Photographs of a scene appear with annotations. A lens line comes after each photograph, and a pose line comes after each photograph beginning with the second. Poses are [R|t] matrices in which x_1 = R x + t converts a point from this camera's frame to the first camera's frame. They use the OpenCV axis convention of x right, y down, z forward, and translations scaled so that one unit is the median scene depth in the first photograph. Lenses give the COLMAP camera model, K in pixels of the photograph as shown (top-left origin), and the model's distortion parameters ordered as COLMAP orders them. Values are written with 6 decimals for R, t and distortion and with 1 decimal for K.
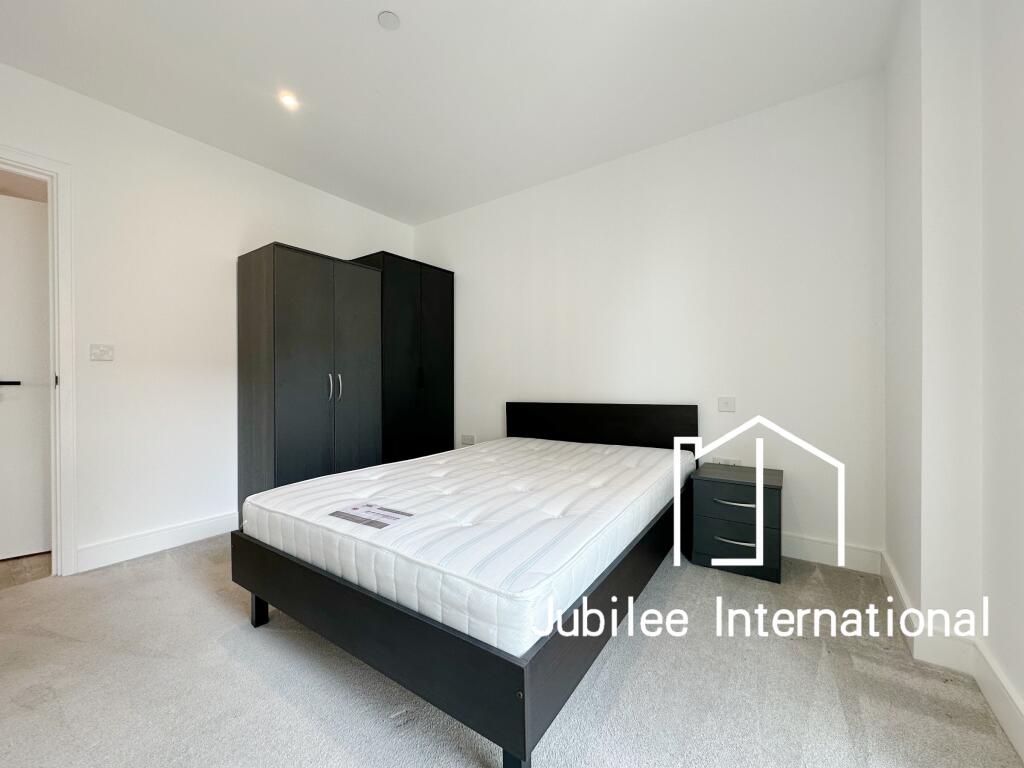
lens RADIAL K [[409.4, 0, 512.9], [0, 409.4, 385.8], [0, 0, 1]] dist [0.000223, 0.000029]
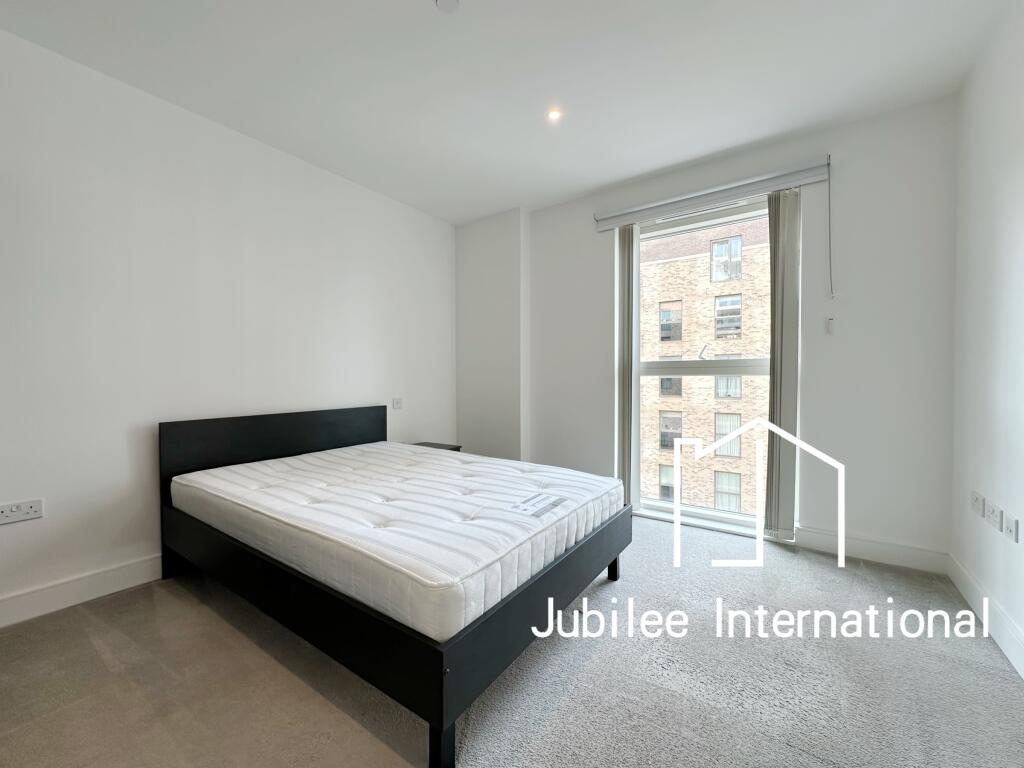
lens RADIAL K [[409.4, 0, 512.8], [0, 409.4, 382.0], [0, 0, 1]] dist [0.000223, 0.000029]
pose [[-0.019145, -0.004171, 0.999808, -1.528424], [0.001783, 0.999990, 0.004206, -0.058228], [-0.999815, 0.001863, -0.019137, 1.066934]]
